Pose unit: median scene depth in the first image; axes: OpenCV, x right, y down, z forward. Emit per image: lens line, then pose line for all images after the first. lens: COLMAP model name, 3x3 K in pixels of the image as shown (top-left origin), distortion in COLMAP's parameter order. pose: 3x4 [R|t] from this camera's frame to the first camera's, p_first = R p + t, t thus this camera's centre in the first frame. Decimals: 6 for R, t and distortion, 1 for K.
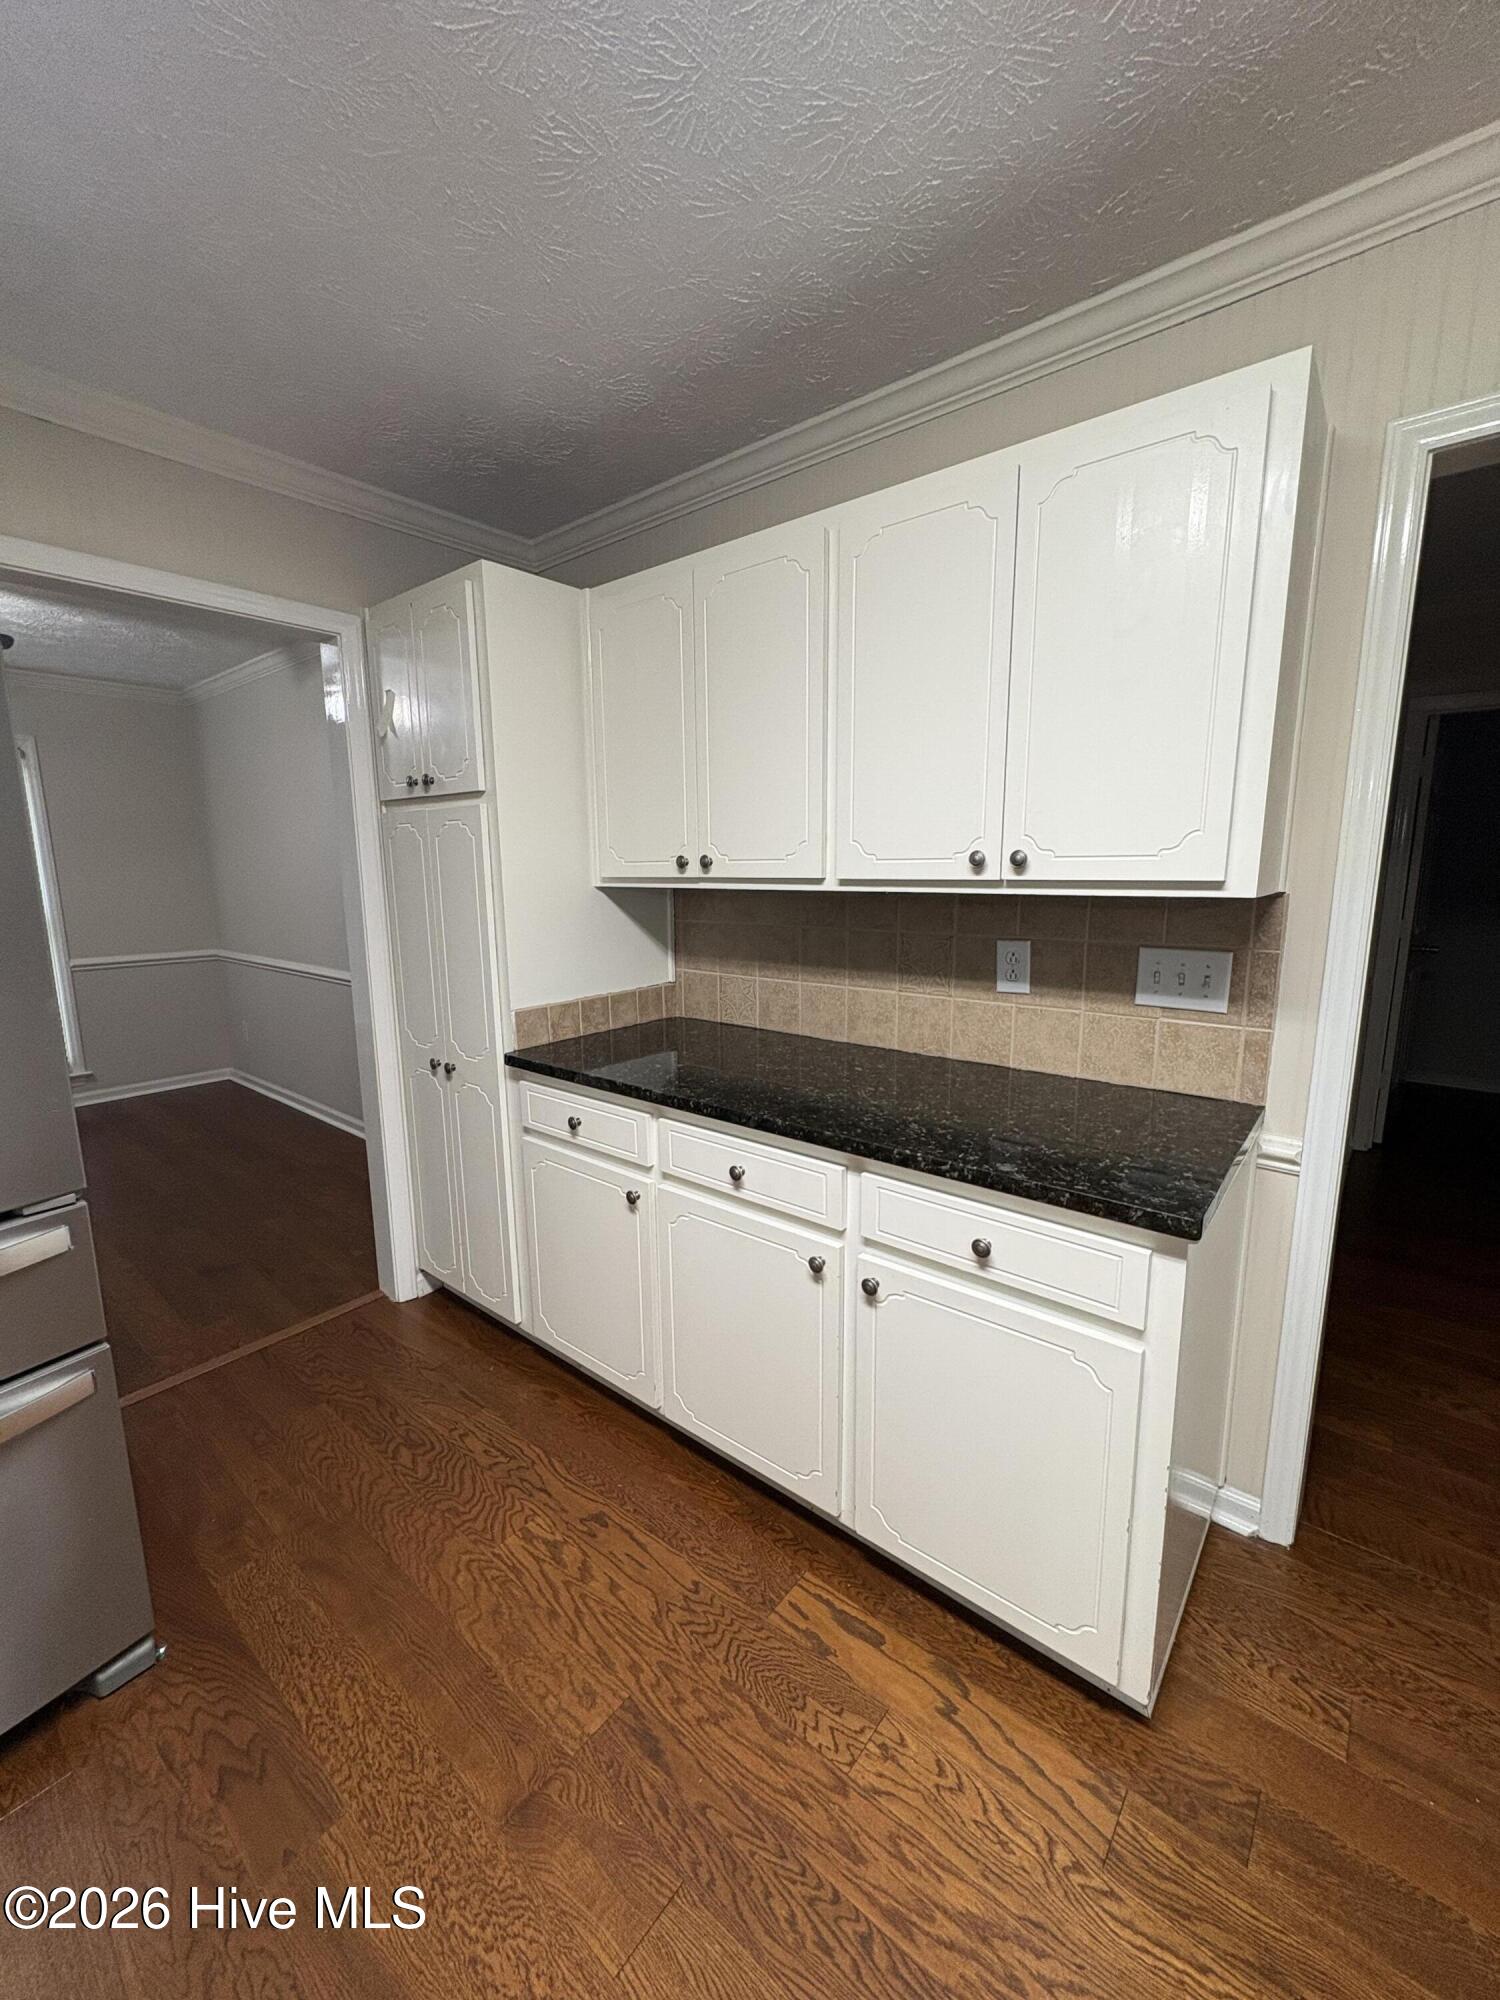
lens RADIAL K [[802.0, 0, 750.9], [0, 802.0, 1003.4], [0, 0, 1]] dist [0.000995, 0.000139]
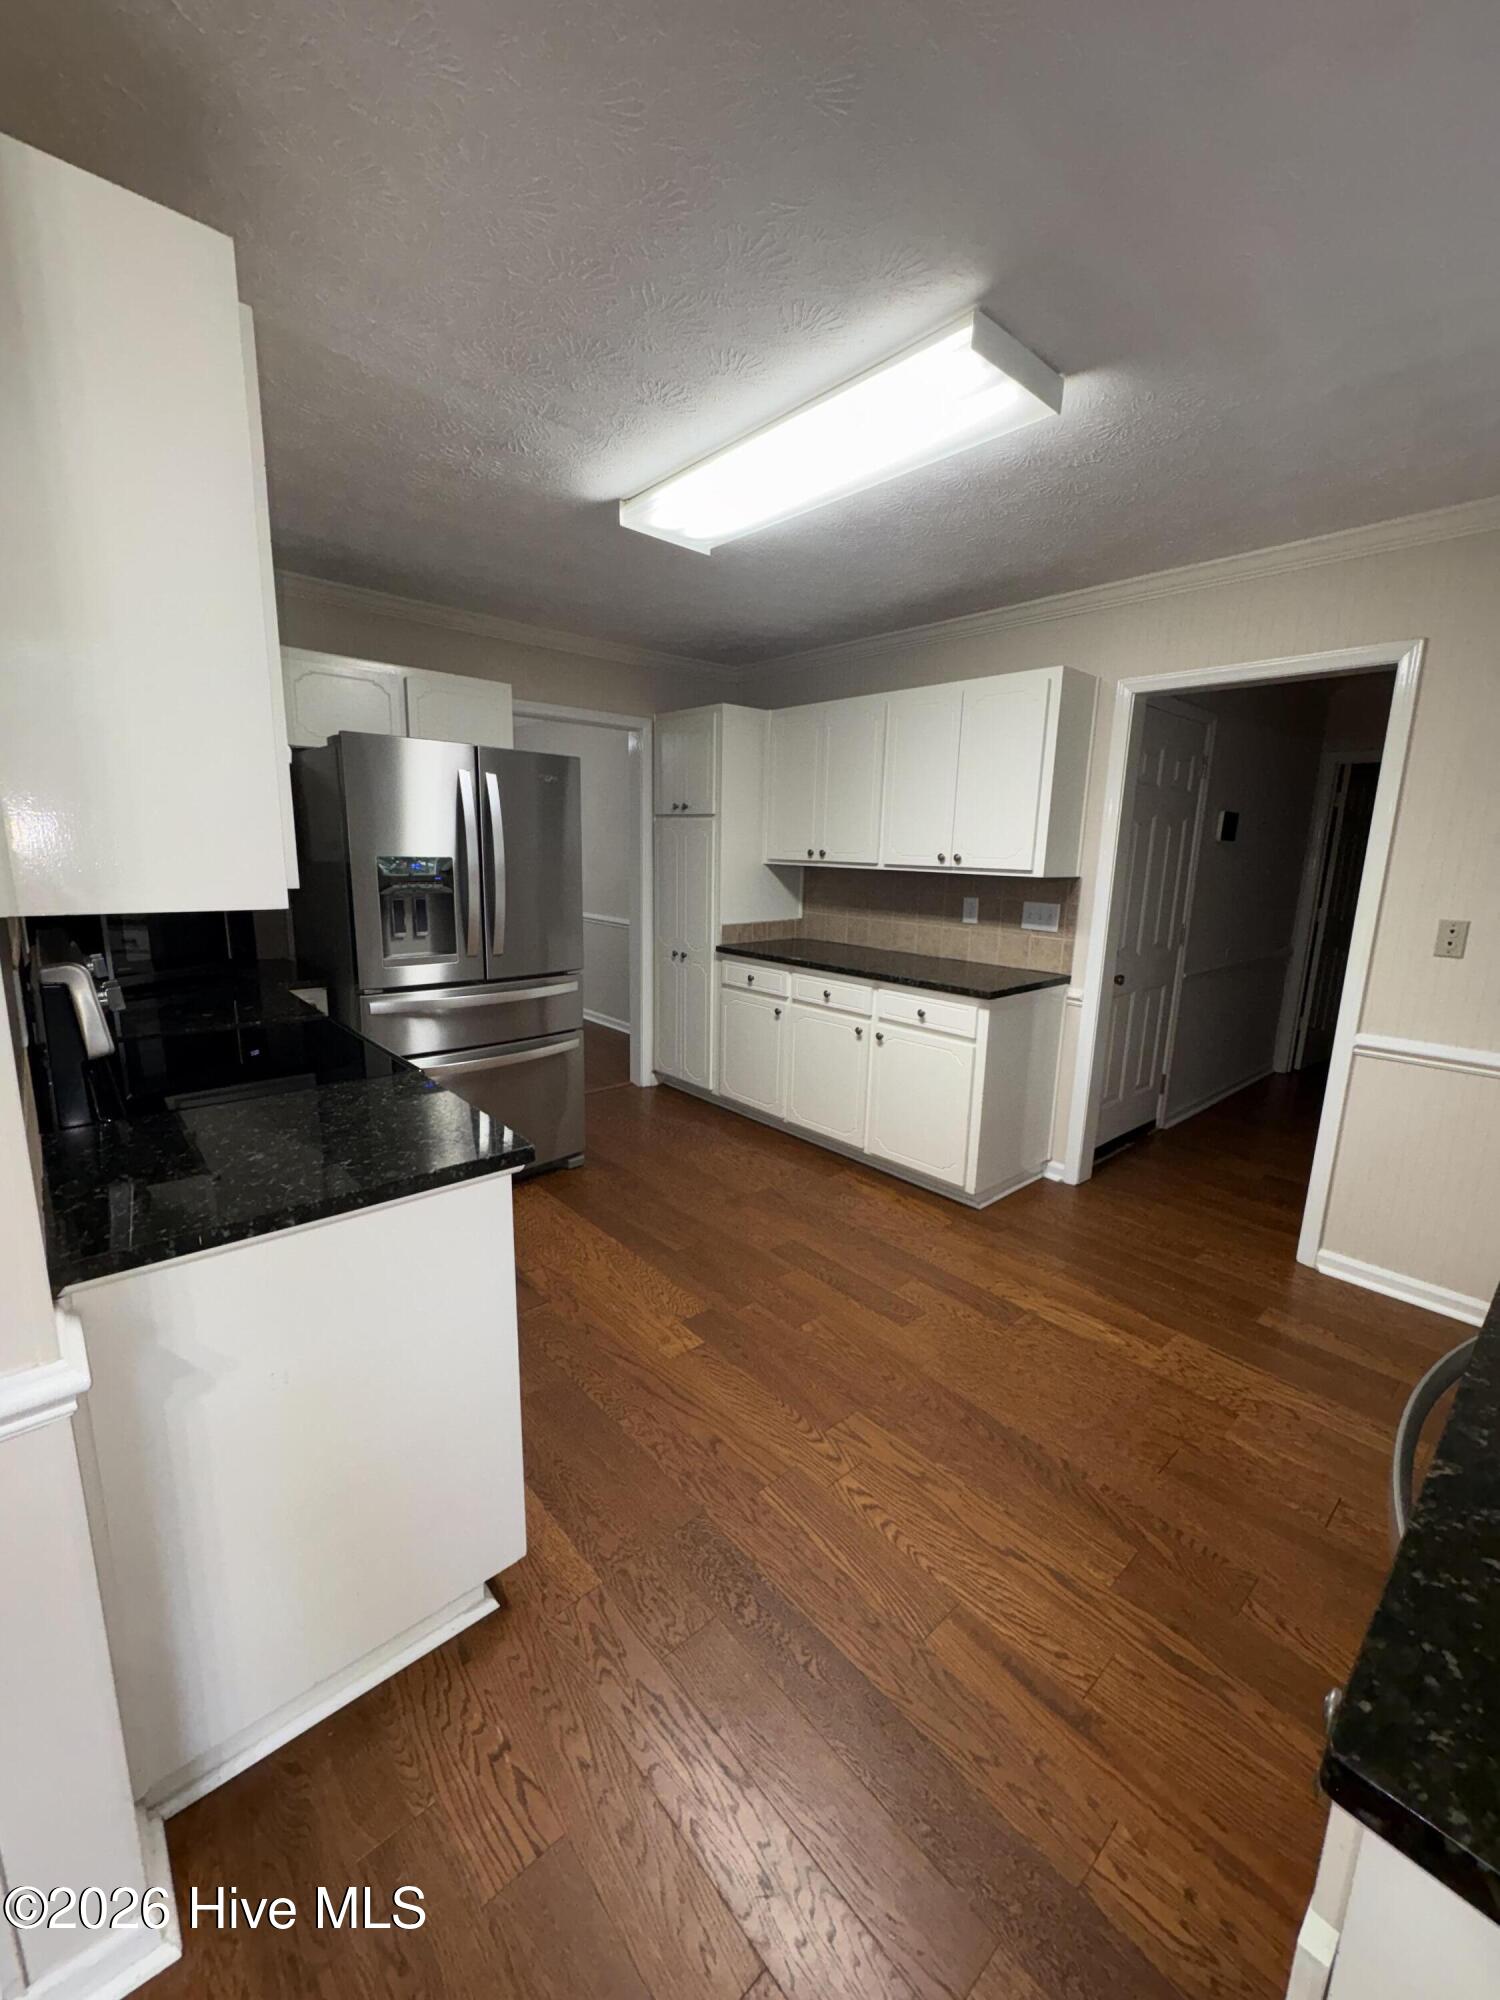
lens RADIAL K [[795.7, 0, 751.4], [0, 795.7, 1006.1], [0, 0, 1]] dist [-0.001626, 0.000460]
pose [[0.987715, 0.061773, -0.143536, 0.082694], [-0.057850, 0.997833, 0.031349, 0.164196], [0.145162, -0.022661, 0.989148, -1.071787]]
